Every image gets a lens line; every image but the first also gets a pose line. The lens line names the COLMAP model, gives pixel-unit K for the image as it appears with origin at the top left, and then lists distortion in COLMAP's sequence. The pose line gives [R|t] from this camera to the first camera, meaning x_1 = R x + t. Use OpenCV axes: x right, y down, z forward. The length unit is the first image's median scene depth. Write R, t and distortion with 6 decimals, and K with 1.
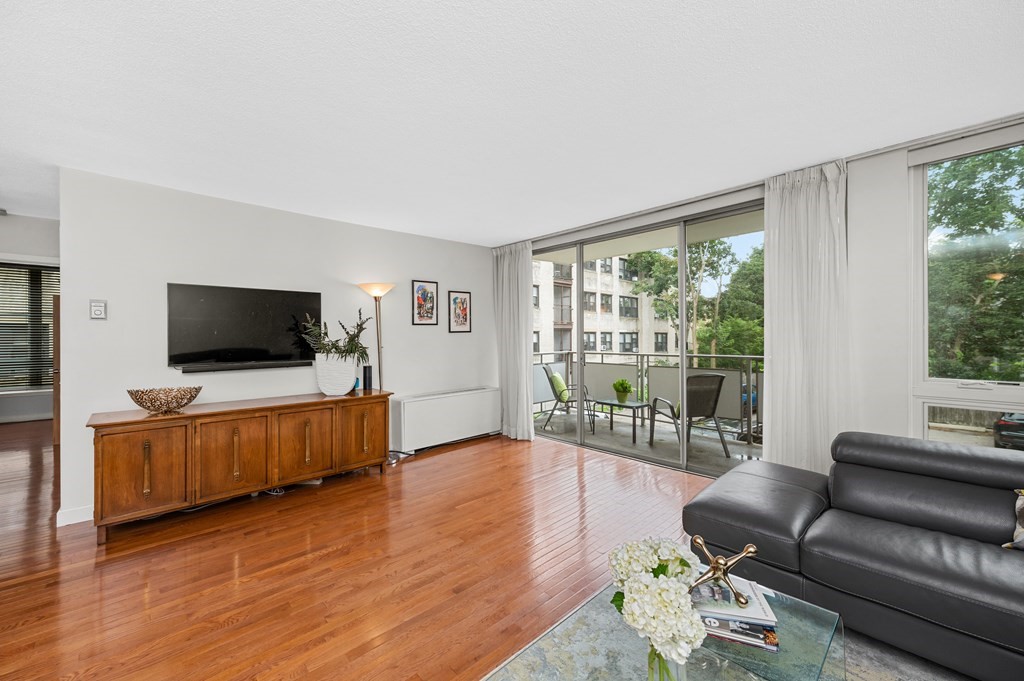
lens RADIAL K [[402.3, 0, 510.9], [0, 402.3, 338.4], [0, 0, 1]] dist [0.011893, 0.000058]
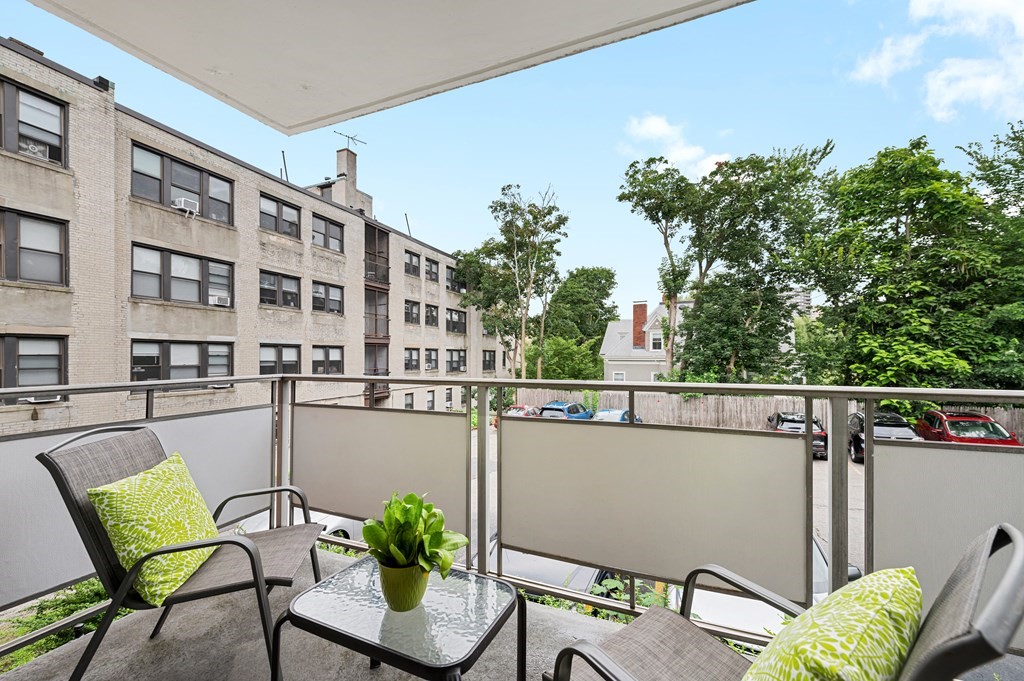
lens RADIAL K [[402.3, 0, 510.9], [0, 402.3, 338.4], [0, 0, 1]] dist [0.011893, 0.000058]
pose [[0.913867, 0.022068, 0.405413, 0.039762], [-0.002851, 0.998846, -0.047945, 0.003661], [-0.406003, 0.042659, 0.912876, 0.129187]]
